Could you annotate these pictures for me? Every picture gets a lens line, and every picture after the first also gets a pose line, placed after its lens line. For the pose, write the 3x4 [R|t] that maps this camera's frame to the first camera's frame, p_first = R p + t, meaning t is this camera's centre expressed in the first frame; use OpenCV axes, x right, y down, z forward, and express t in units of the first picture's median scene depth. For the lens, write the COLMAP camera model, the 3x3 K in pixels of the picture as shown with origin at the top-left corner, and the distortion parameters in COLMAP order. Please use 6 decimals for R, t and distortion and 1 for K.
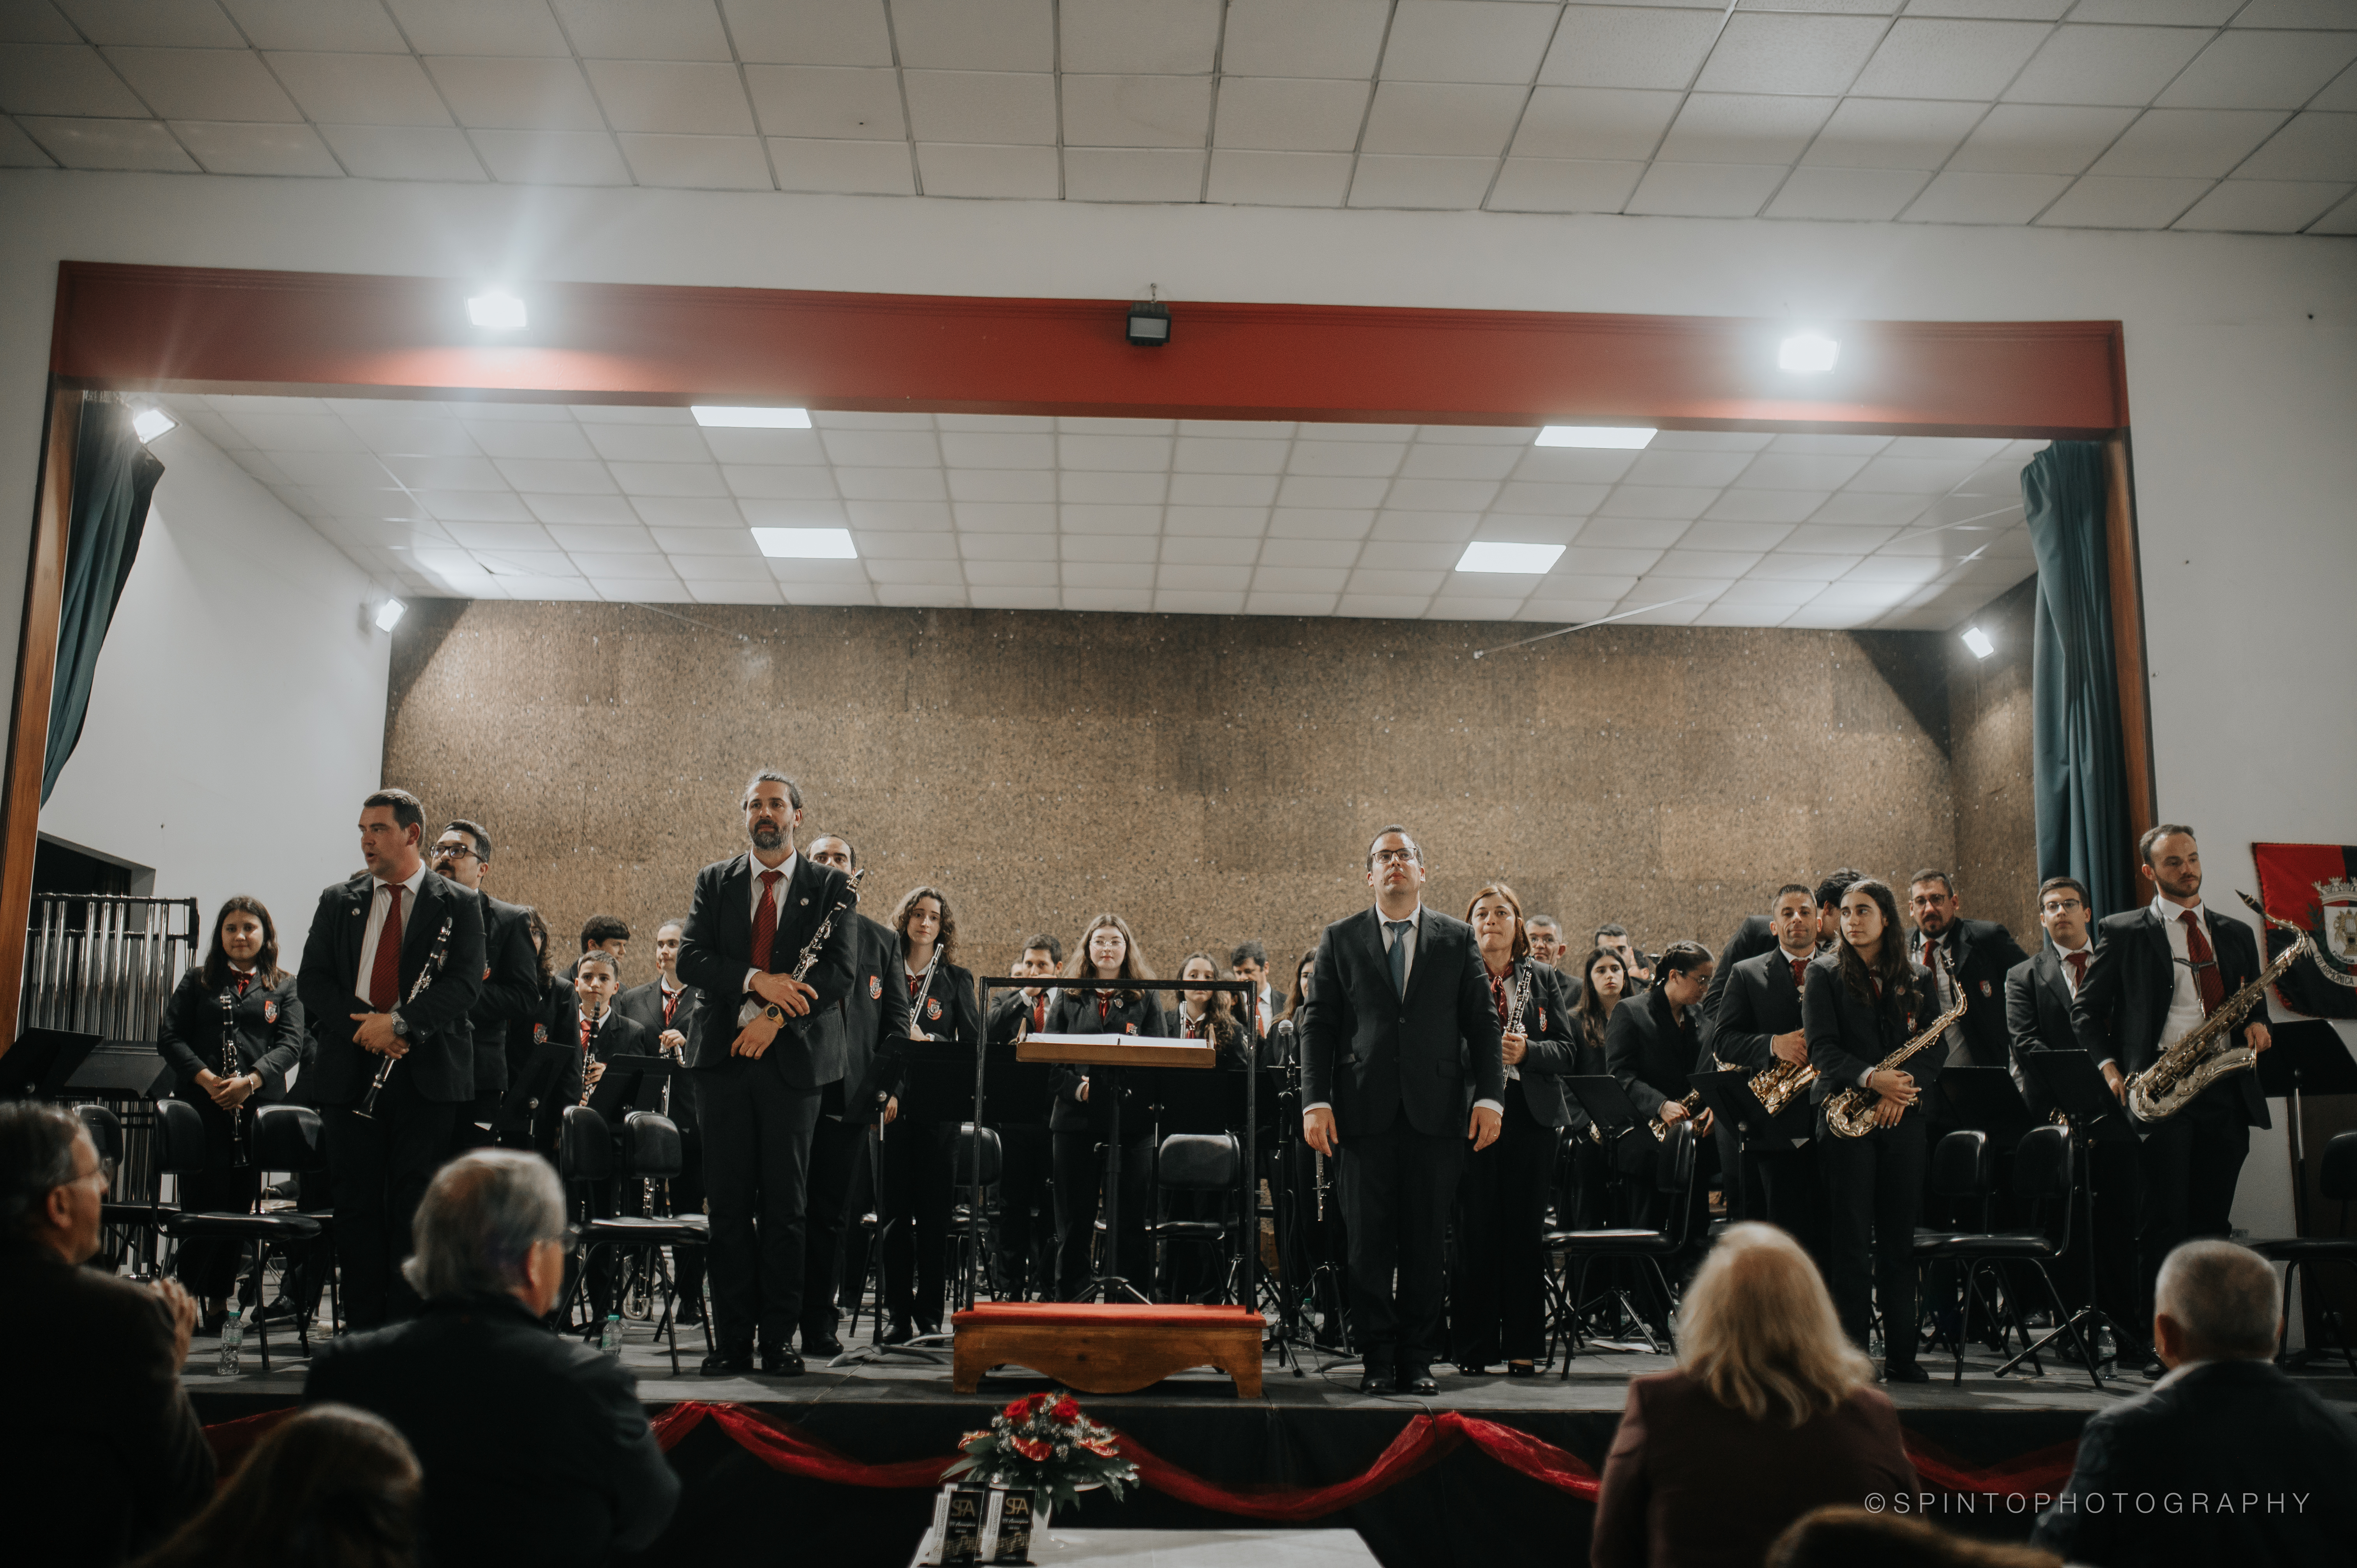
lens RADIAL K [[2257.4, 0, 1178.5], [0, 2257.4, 784.0], [0, 0, 1]] dist [-0.070775, 0.129528]
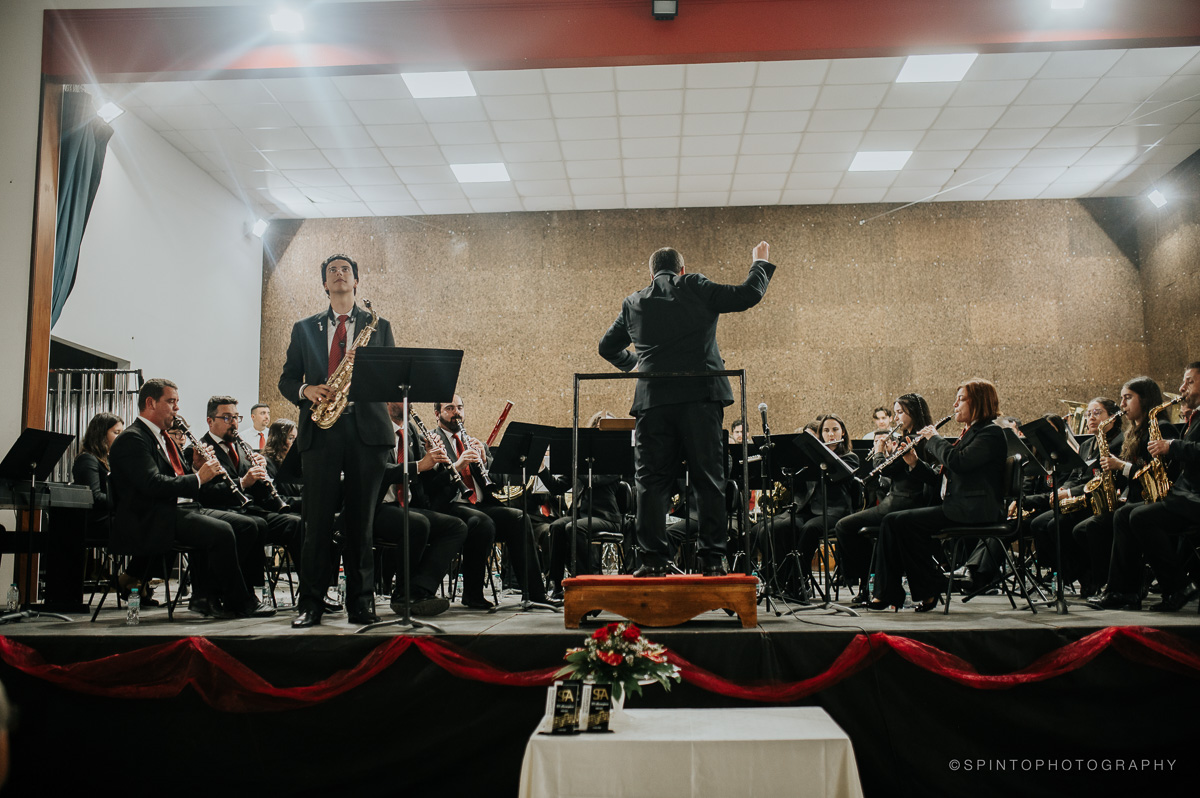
lens RADIAL K [[1149.4, 0, 600.0], [0, 1149.4, 399.0], [0, 0, 1]] dist [-0.070775, 0.129528]
pose [[0.995553, -0.036770, -0.086736, 0.001049], [0.041034, 0.998009, 0.047899, 0.030125], [0.084802, -0.051245, 0.995079, 0.084172]]
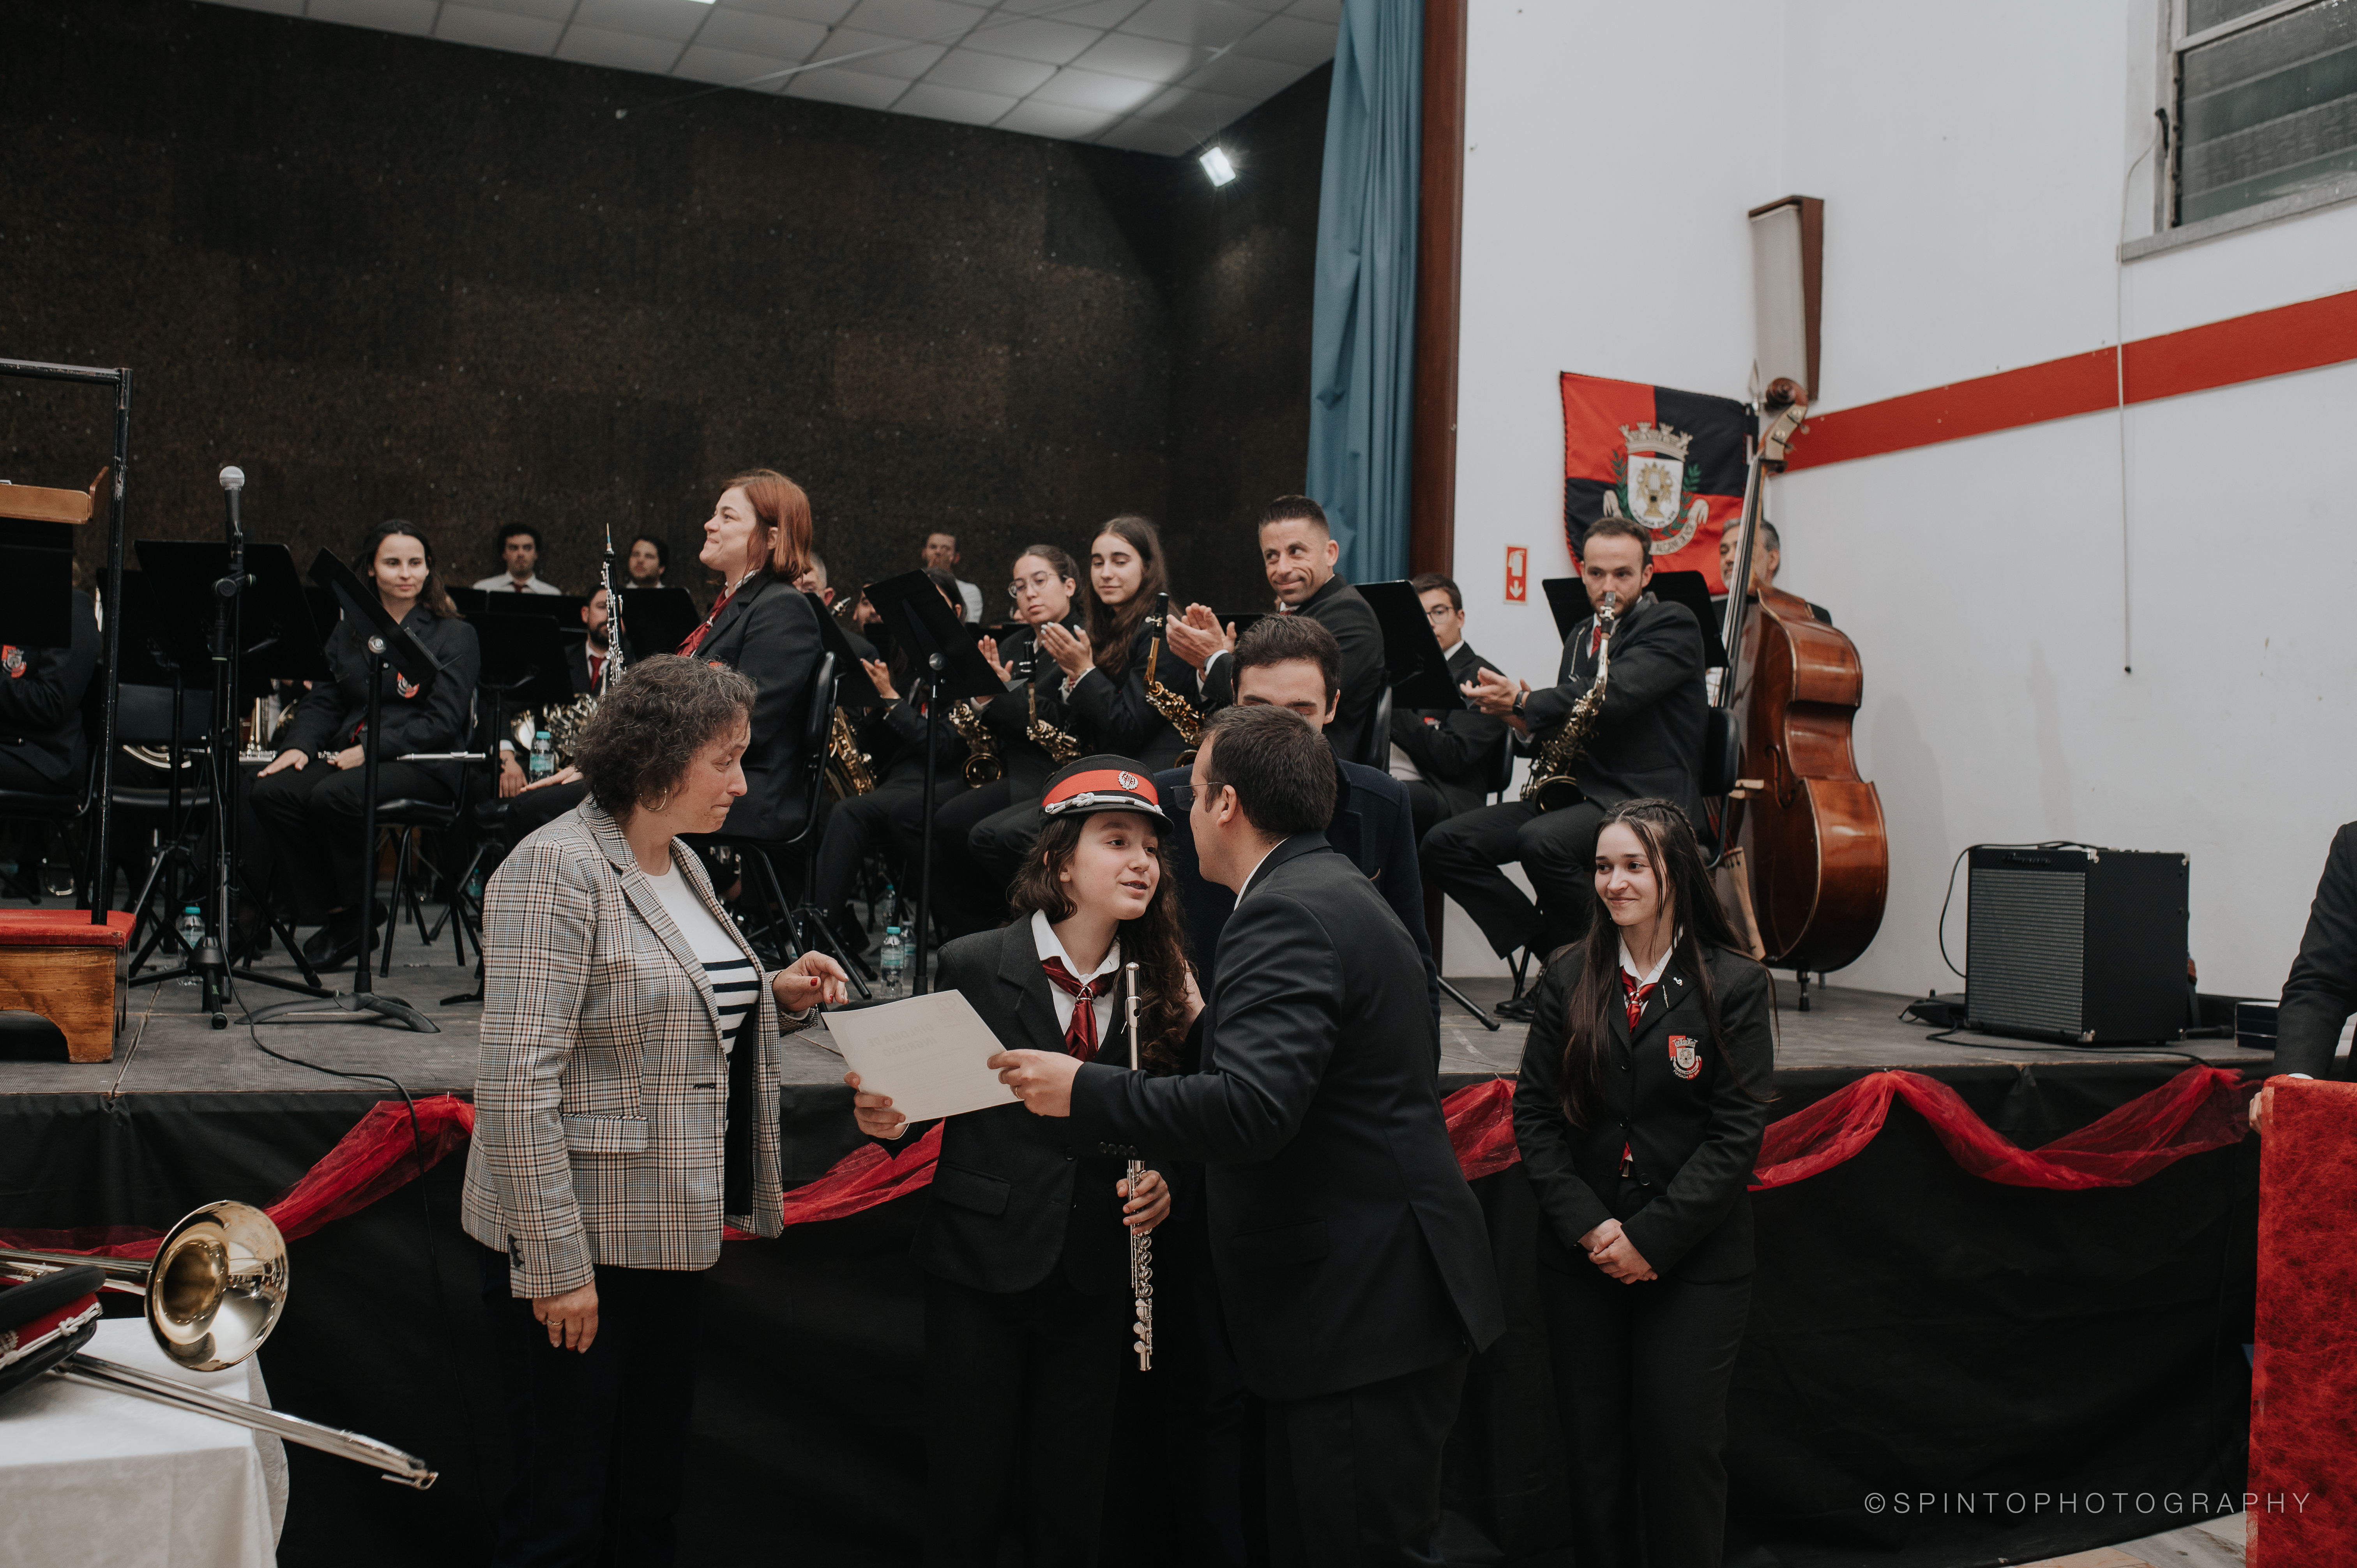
lens RADIAL K [[2257.4, 0, 1178.5], [0, 2257.4, 784.0], [0, 0, 1]] dist [-0.070775, 0.129528]
pose [[0.931286, 0.025597, 0.363389, 0.036326], [-0.085775, 0.984890, 0.150447, 0.040033], [-0.354048, -0.171279, 0.919410, 0.172085]]
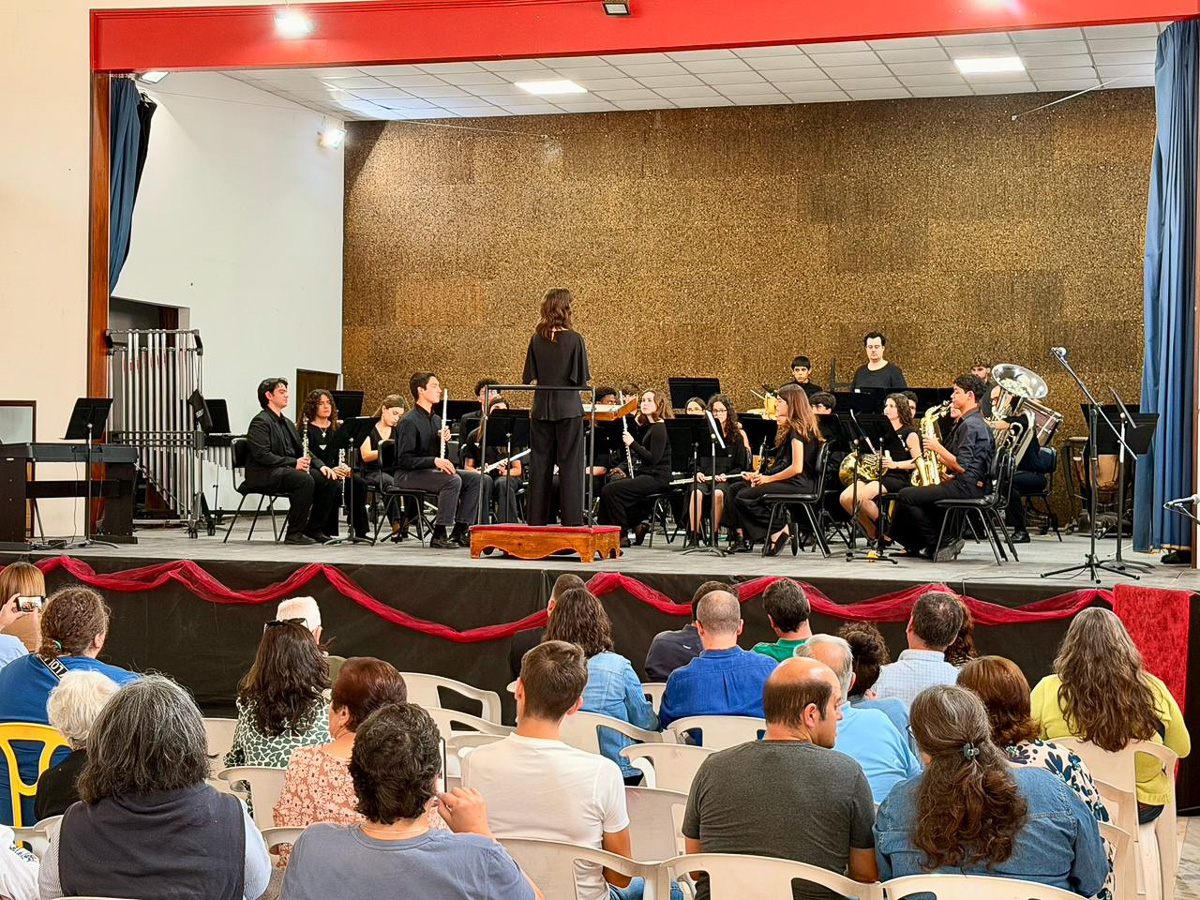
lens RADIAL K [[2062.2, 0, 600.0], [0, 2062.2, 450.0], [0, 0, 1]] dist [0.176872, -0.157880]
pose [[0.940469, -0.001277, -0.339878, 0.349626], [0.058136, 0.985860, 0.157164, -0.075013], [0.334871, -0.167567, 0.927245, -0.398413]]
